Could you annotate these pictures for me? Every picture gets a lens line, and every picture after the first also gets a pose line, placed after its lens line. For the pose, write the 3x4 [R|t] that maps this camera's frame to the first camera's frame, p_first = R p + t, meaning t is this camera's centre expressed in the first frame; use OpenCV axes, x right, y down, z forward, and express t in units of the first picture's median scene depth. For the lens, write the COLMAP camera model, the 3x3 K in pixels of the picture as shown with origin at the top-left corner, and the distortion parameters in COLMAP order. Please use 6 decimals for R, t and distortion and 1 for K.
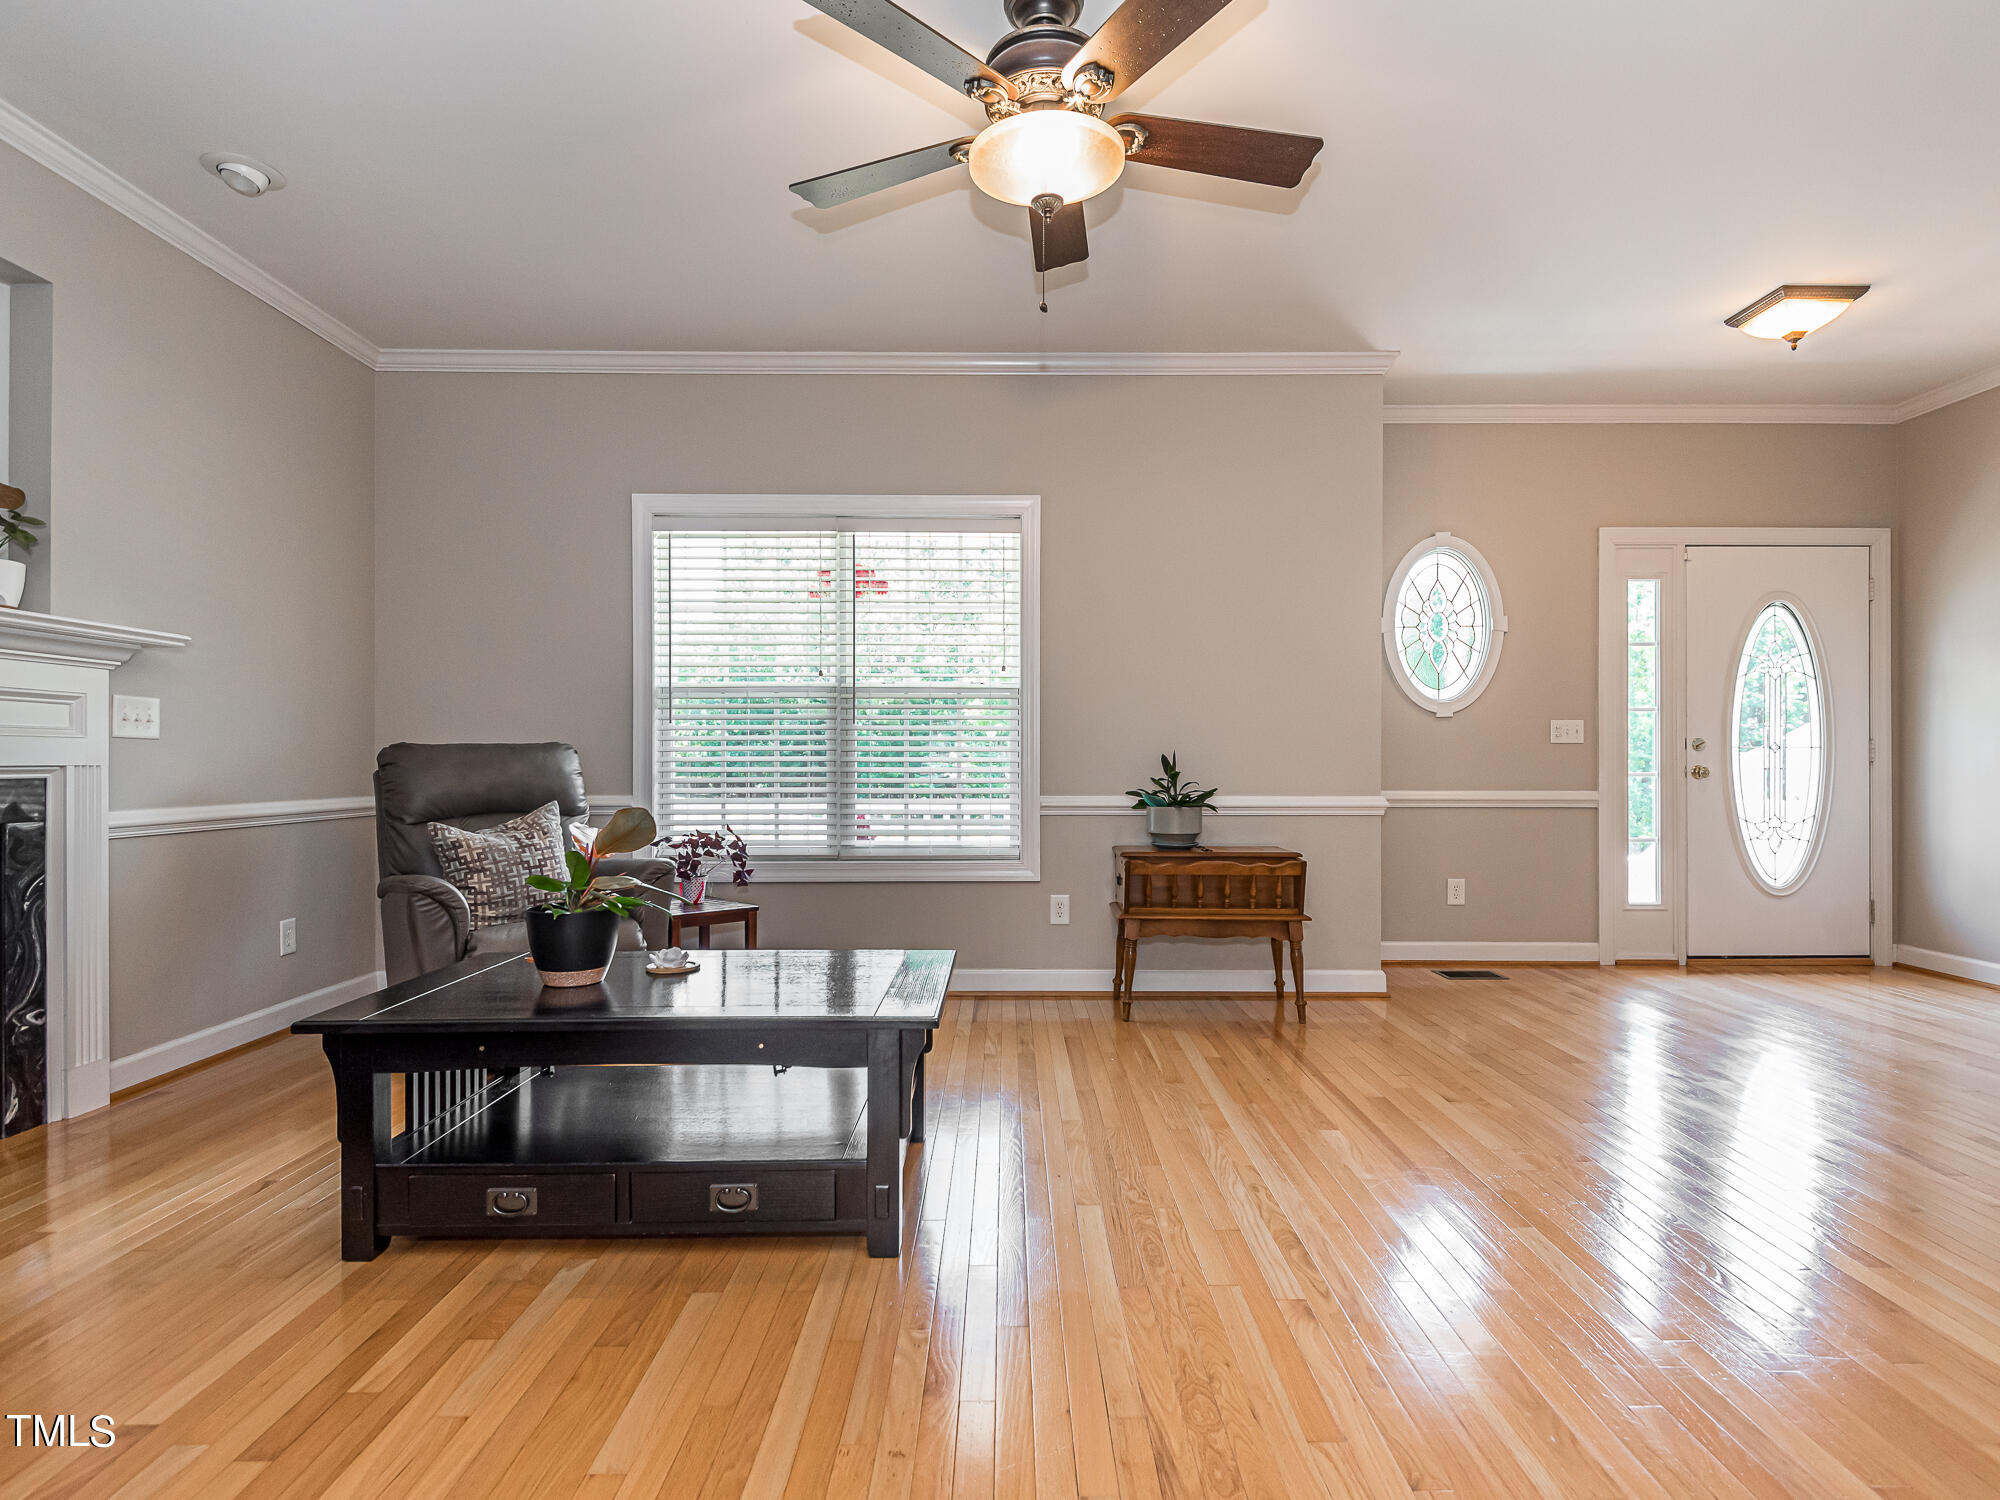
lens RADIAL K [[1101.0, 0, 1009.7], [0, 1101.0, 757.7], [0, 0, 1]] dist [0.023158, -0.000643]
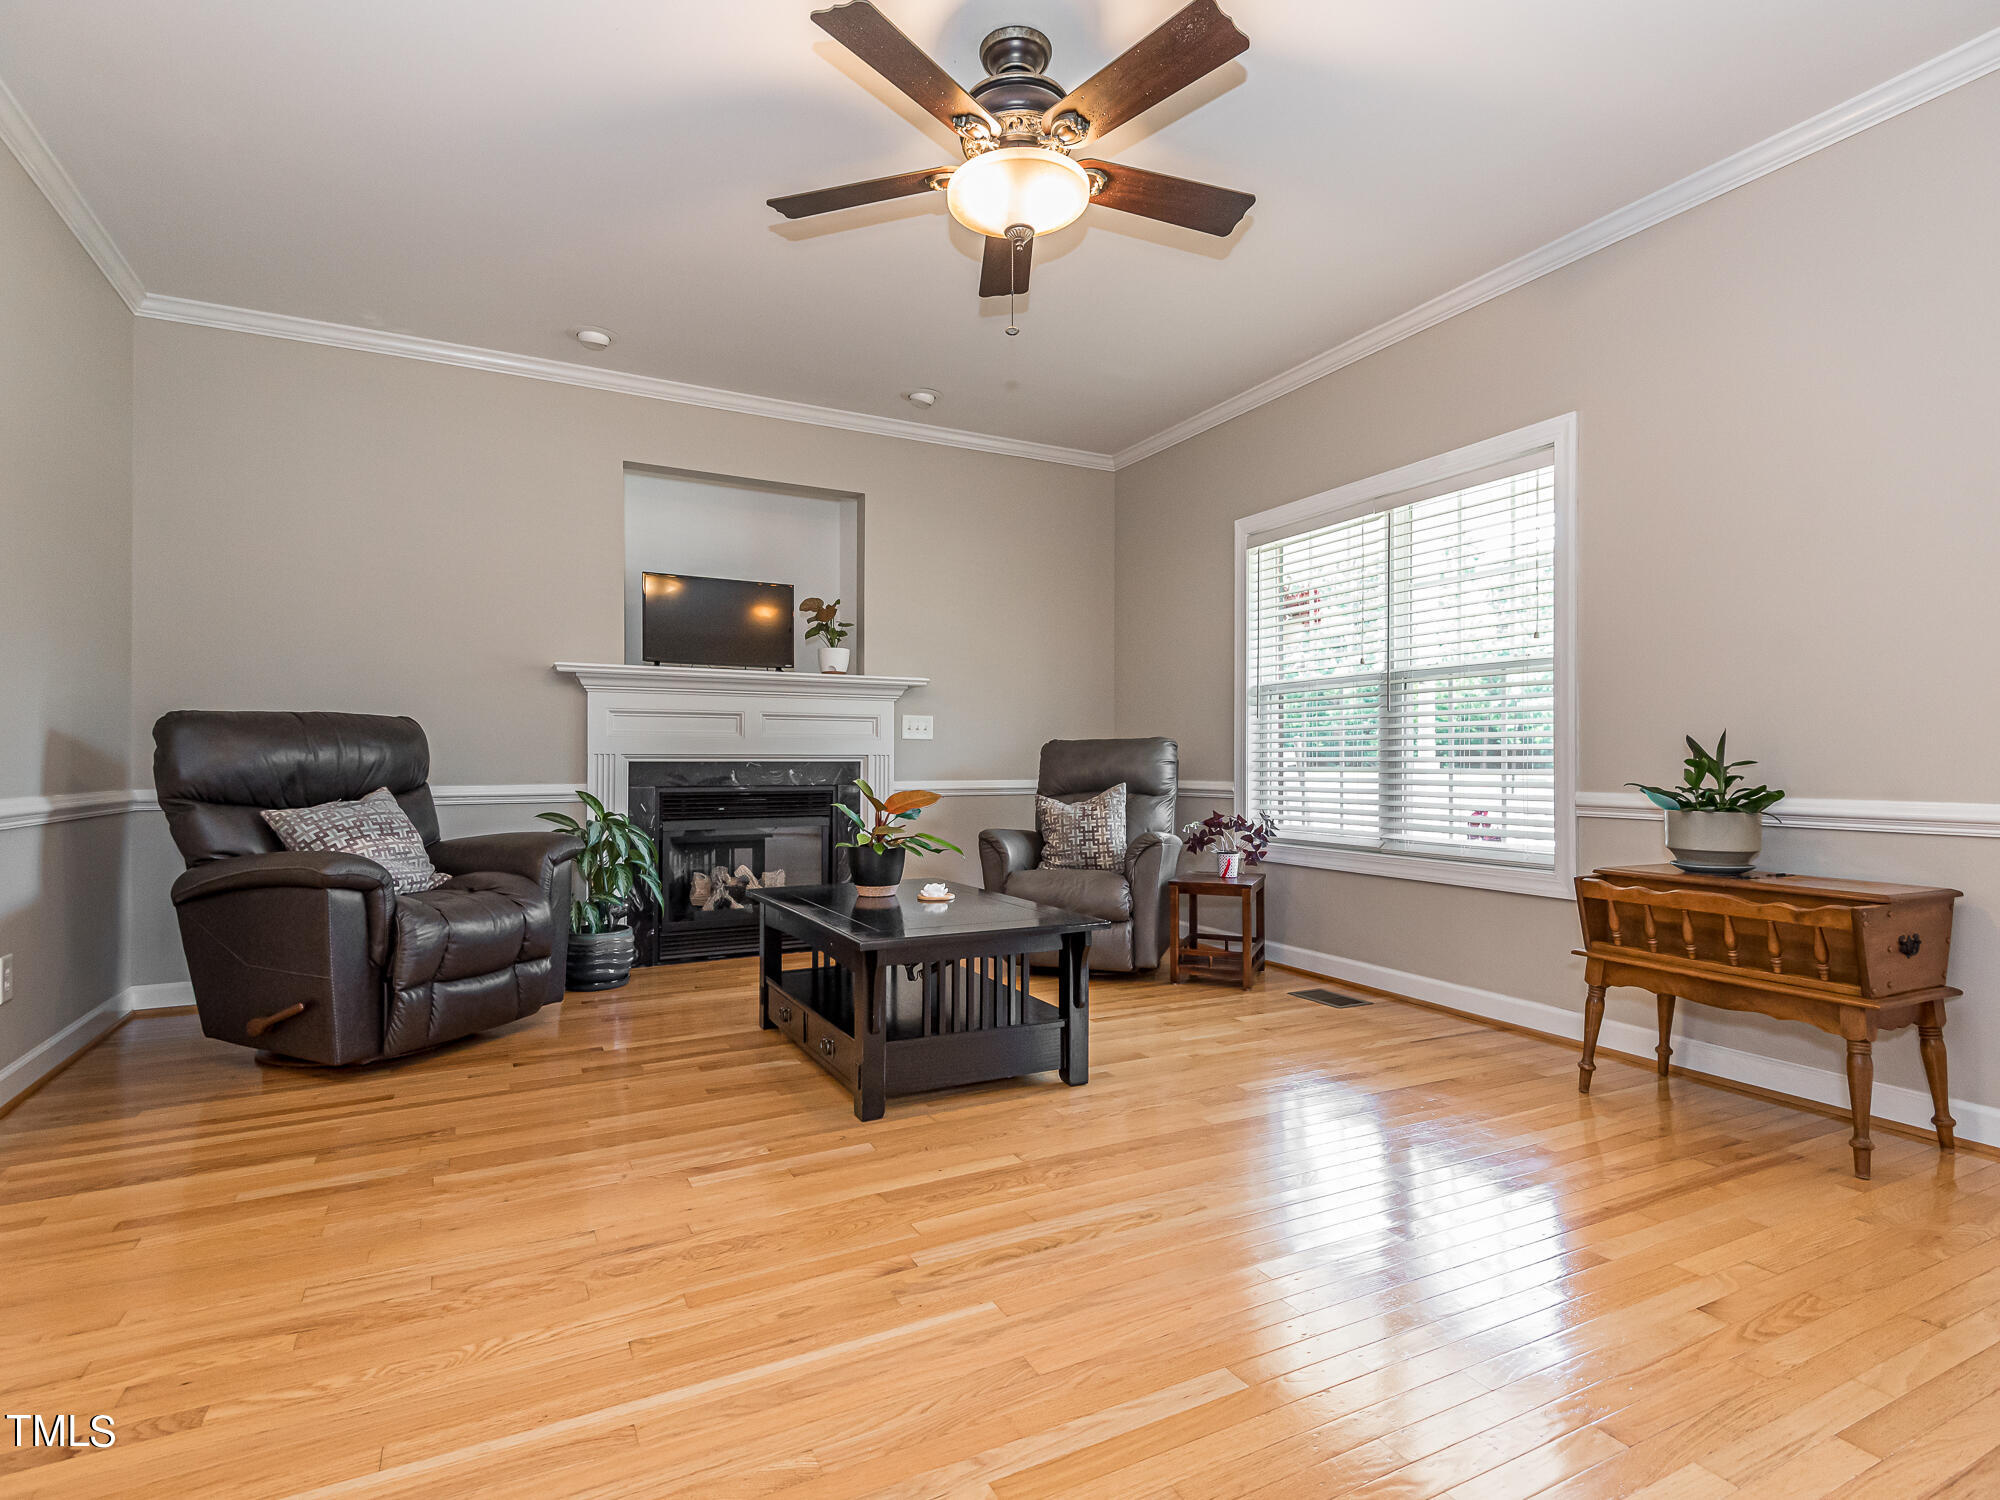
lens RADIAL K [[1002.7, 0, 931.3], [0, 1002.7, 761.4], [0, 0, 1]] dist [0.045202, -0.028263]
pose [[0.430297, 0.000265, -0.902687, 0.515258], [0.001478, 0.999998, 0.000998, 0.012086], [0.902686, -0.001764, 0.430296, 0.286257]]
